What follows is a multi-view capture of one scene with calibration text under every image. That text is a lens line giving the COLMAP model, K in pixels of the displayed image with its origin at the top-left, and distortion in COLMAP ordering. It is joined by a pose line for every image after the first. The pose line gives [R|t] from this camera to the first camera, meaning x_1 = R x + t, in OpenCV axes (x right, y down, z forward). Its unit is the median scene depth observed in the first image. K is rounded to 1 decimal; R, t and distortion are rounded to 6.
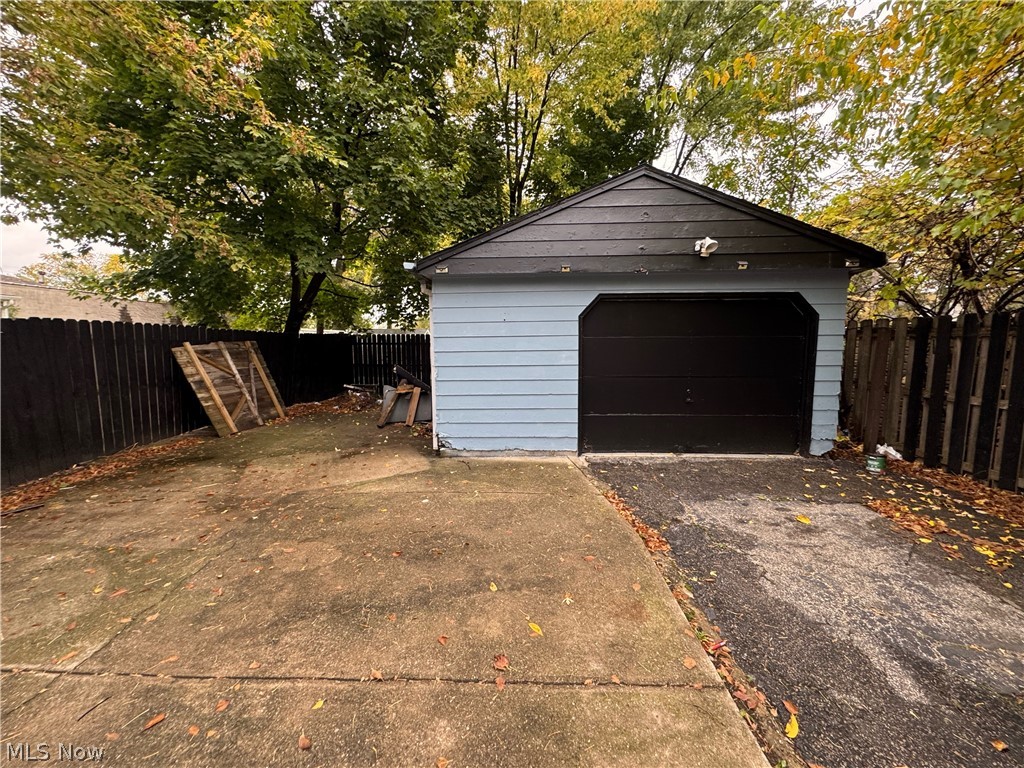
lens RADIAL K [[409.7, 0, 512.0], [0, 409.7, 384.0], [0, 0, 1]] dist [-0.004732, 0.000425]
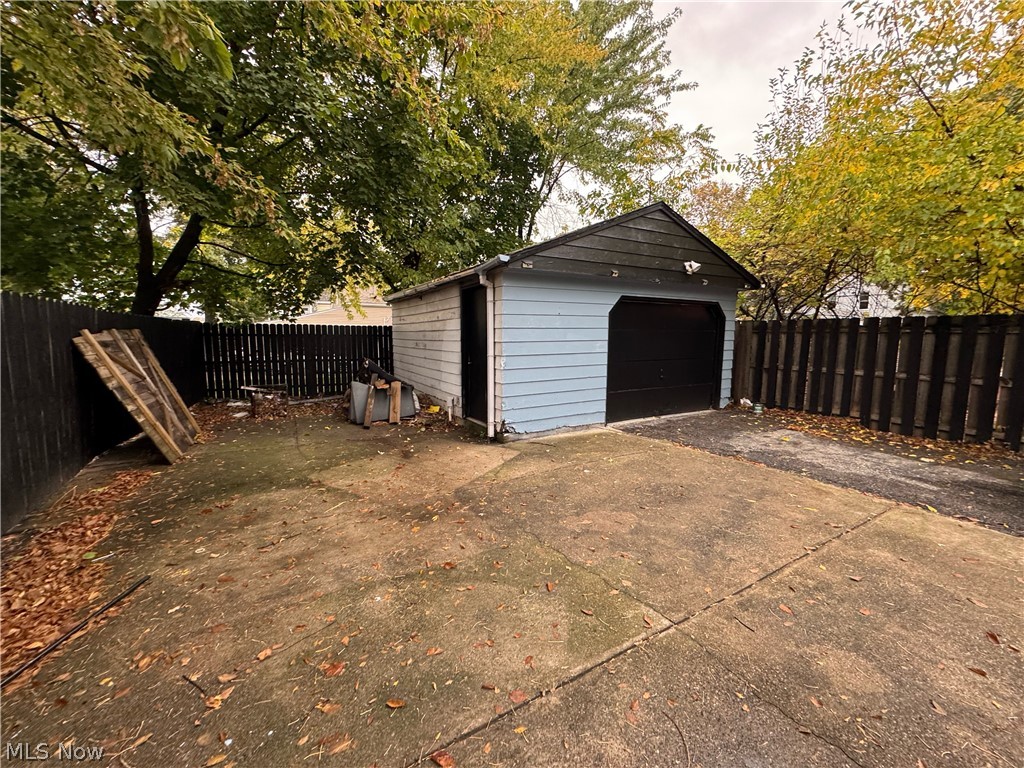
lens RADIAL K [[409.7, 0, 512.0], [0, 409.7, 384.0], [0, 0, 1]] dist [-0.004732, 0.000425]
pose [[0.846986, -0.056475, 0.528607, -0.765969], [0.048141, 0.998404, 0.029530, -0.001470], [-0.529431, 0.000436, 0.848353, 0.108255]]
